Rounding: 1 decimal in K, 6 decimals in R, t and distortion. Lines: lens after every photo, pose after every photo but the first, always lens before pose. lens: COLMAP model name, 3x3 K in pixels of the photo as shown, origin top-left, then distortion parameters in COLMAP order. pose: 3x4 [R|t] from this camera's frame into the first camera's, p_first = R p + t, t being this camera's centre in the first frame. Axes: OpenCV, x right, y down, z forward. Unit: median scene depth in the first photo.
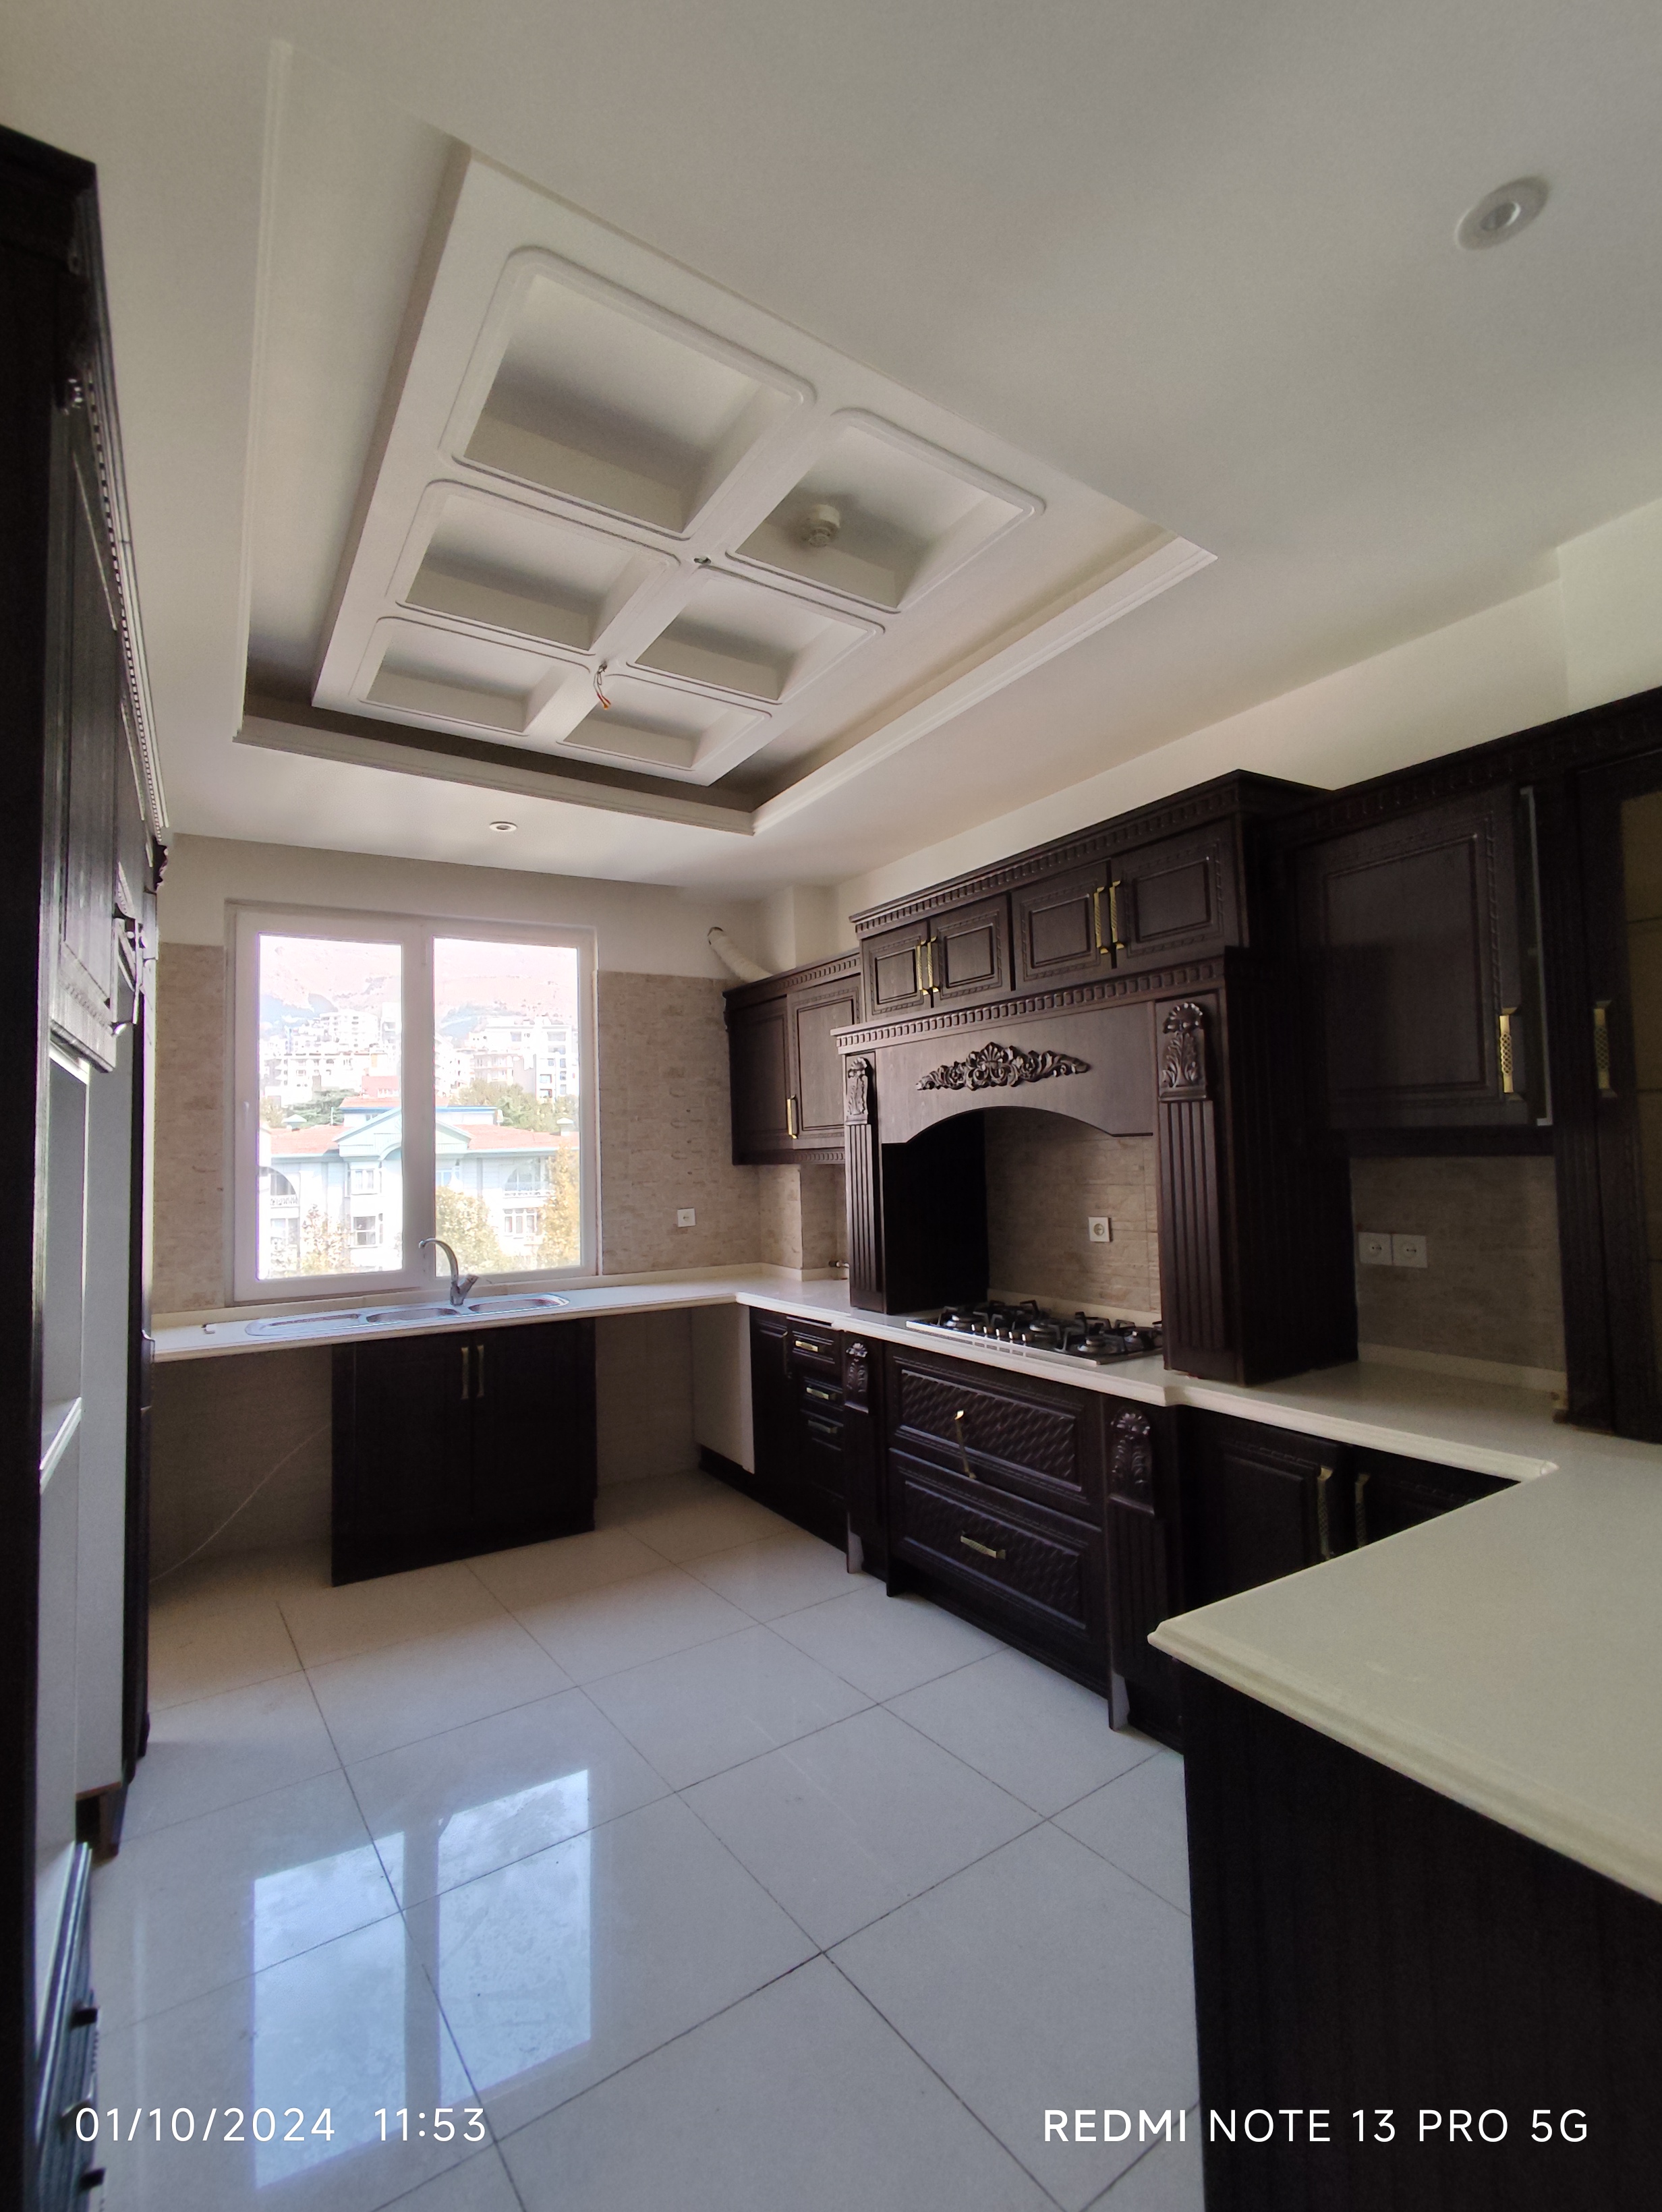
lens RADIAL K [[1012.8, 0, 845.2], [0, 1012.8, 1095.3], [0, 0, 1]] dist [0.005300, -0.002416]
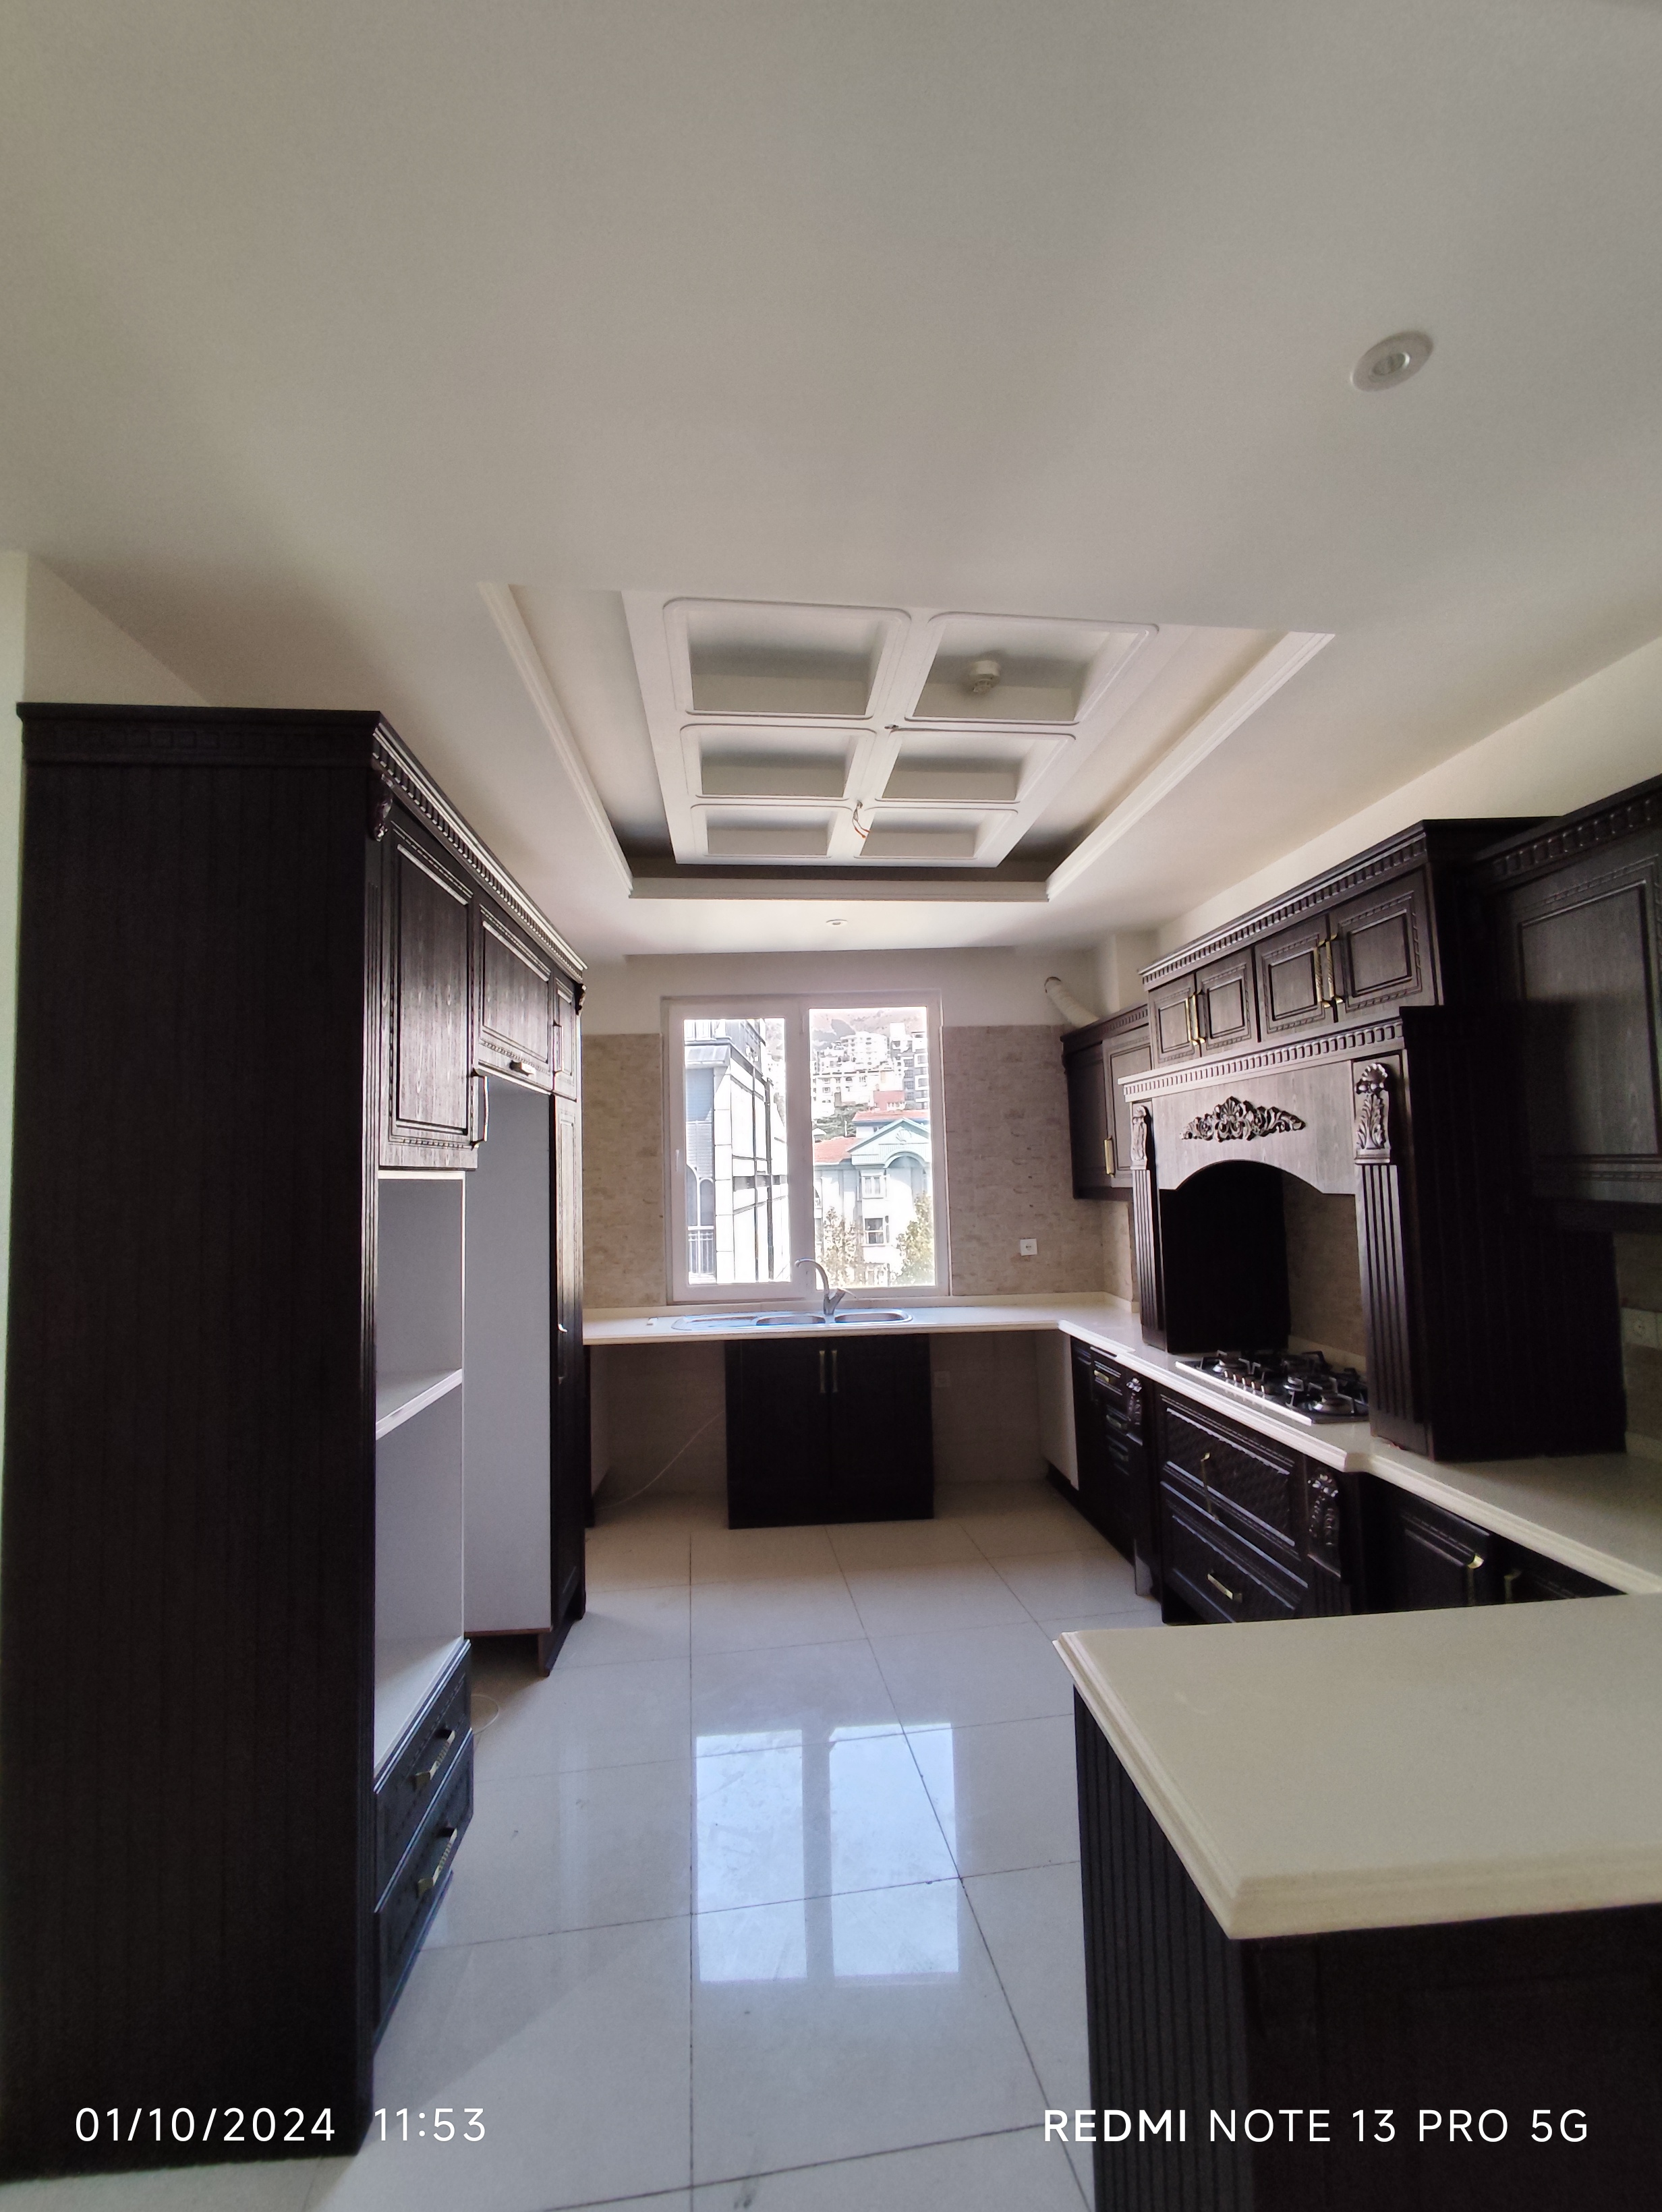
lens RADIAL K [[1012.8, 0, 852.1], [0, 1012.8, 1104.3], [0, 0, 1]] dist [0.005300, -0.002416]
pose [[0.891647, -0.029050, -0.451799, 0.235354], [0.030209, 0.999533, -0.004649, -0.045385], [0.451723, -0.009503, 0.892108, -0.075954]]
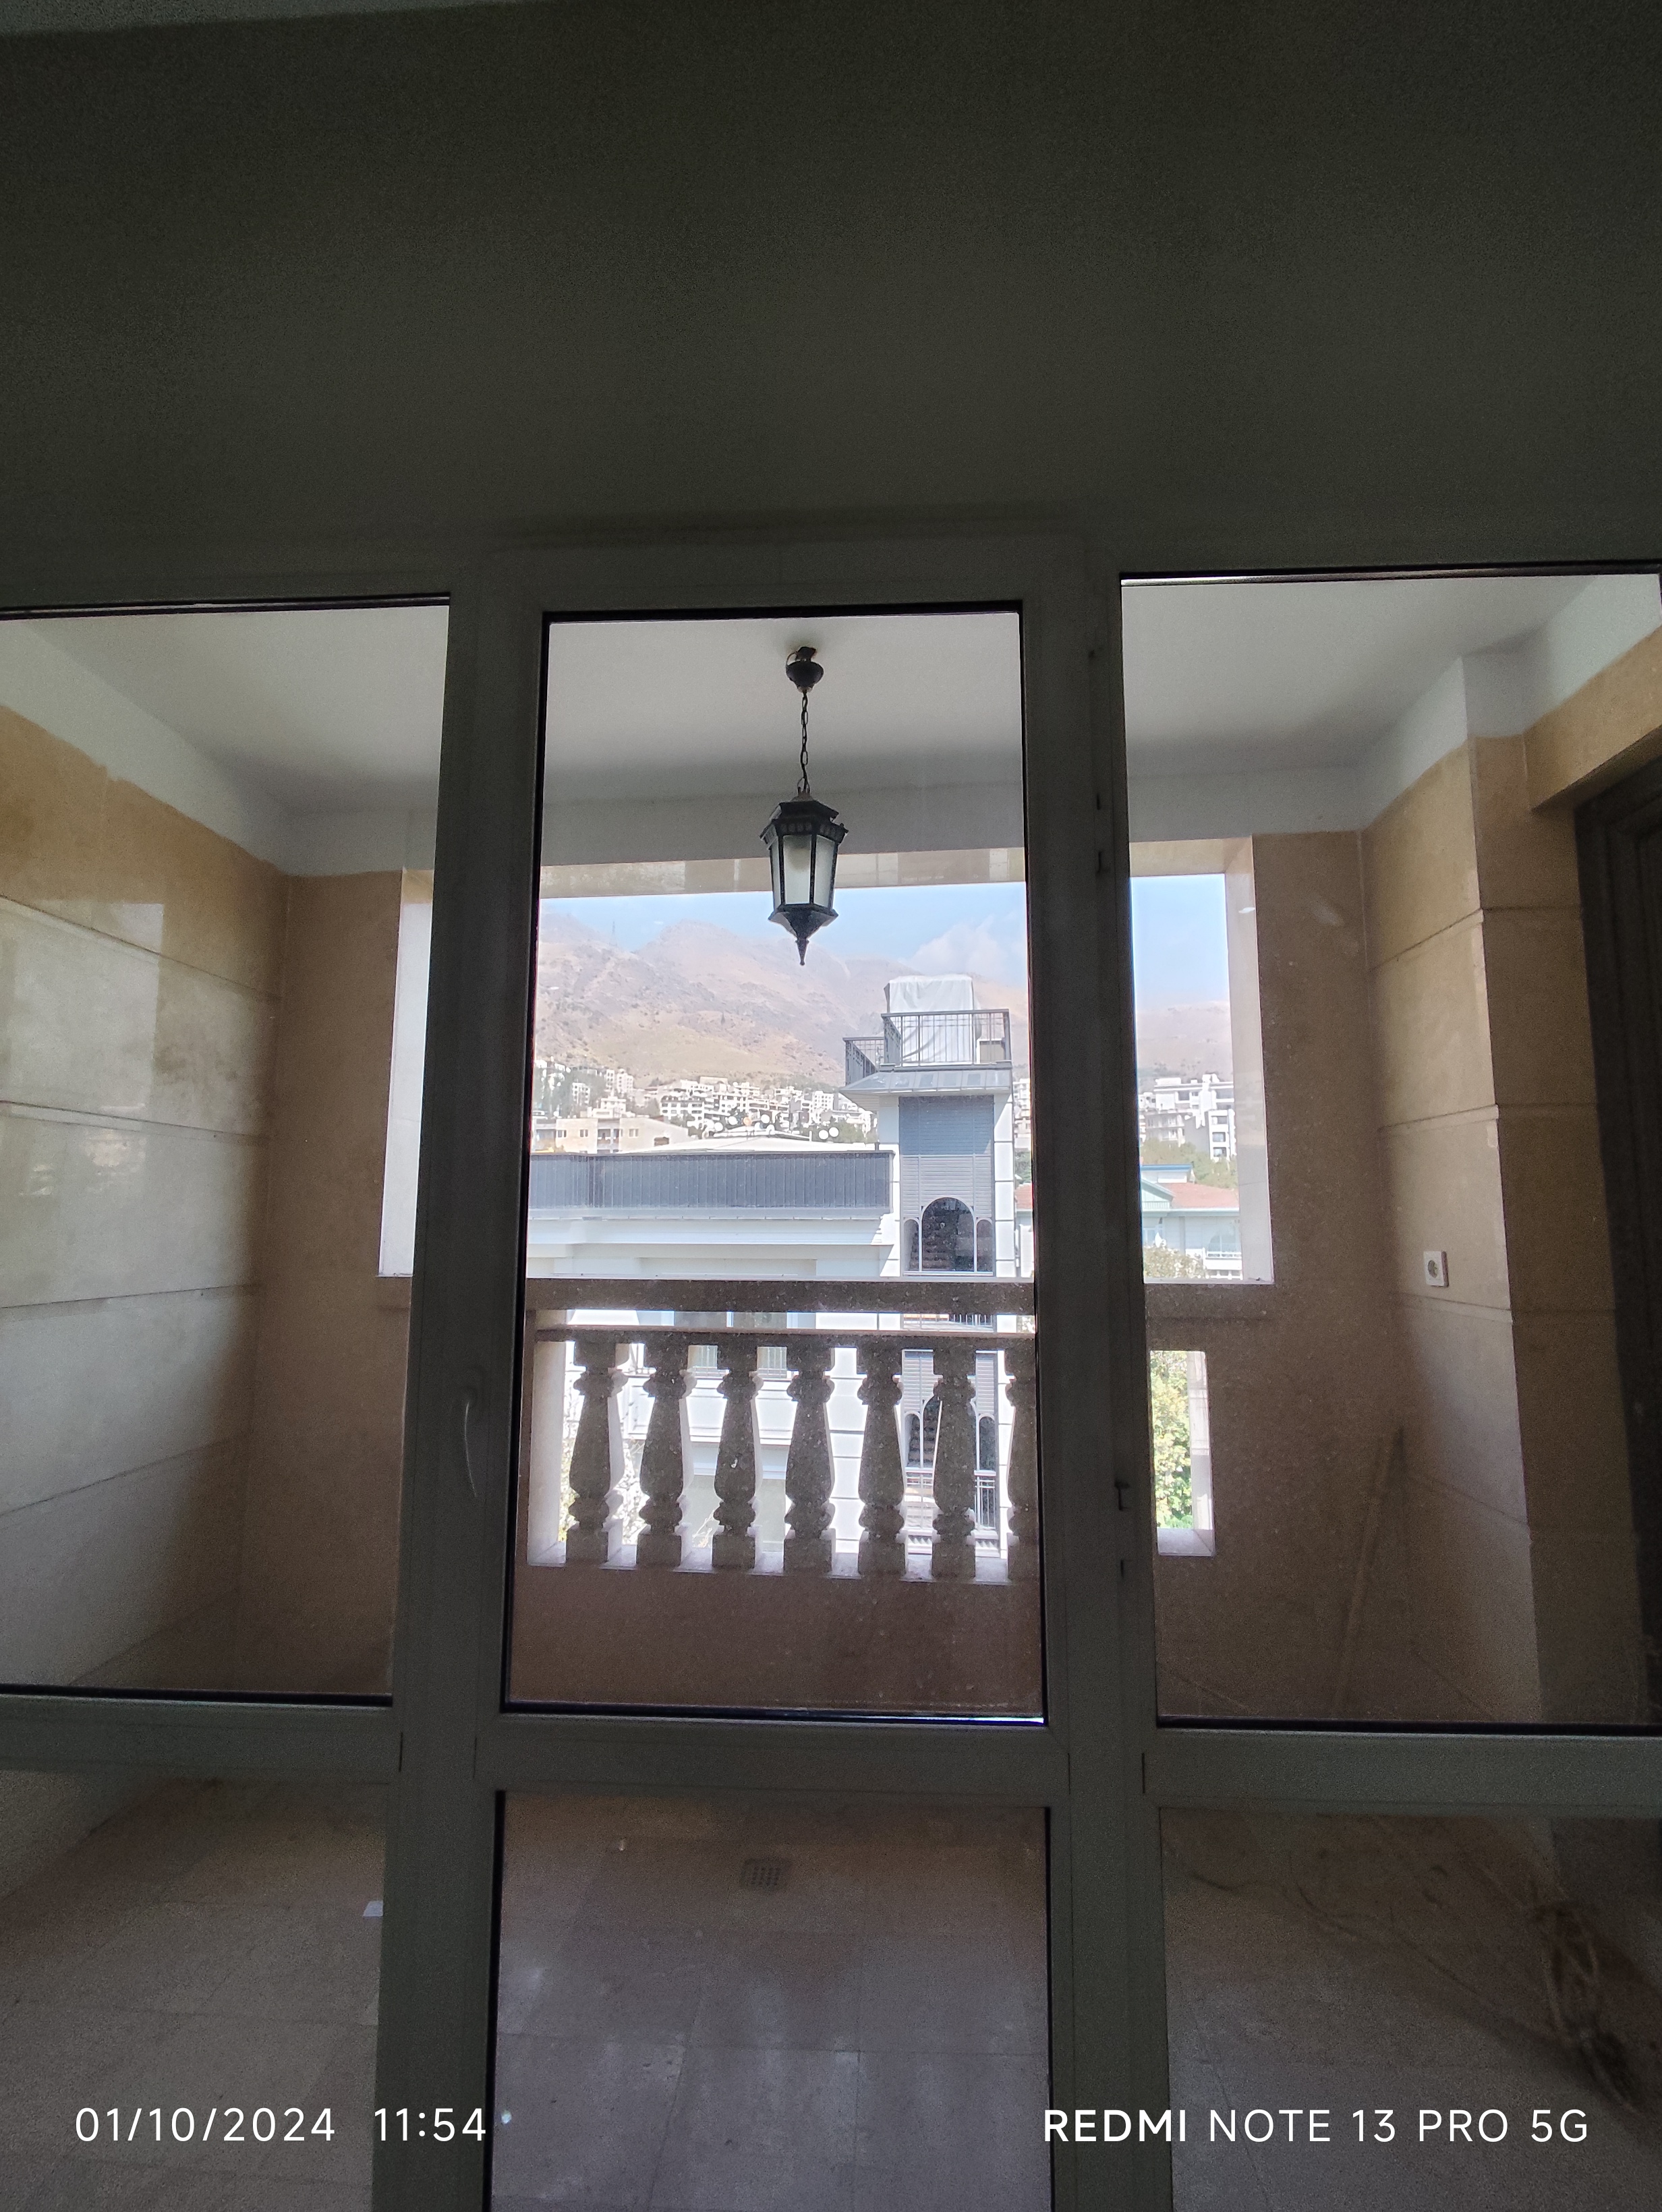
lens RADIAL K [[1012.8, 0, 851.6], [0, 1012.8, 1098.4], [0, 0, 1]] dist [0.005300, -0.002416]
pose [[0.811228, -0.044530, -0.583032, -0.821906], [0.011904, 0.998147, -0.059672, 0.025263], [0.584609, 0.041467, 0.810255, 0.076949]]
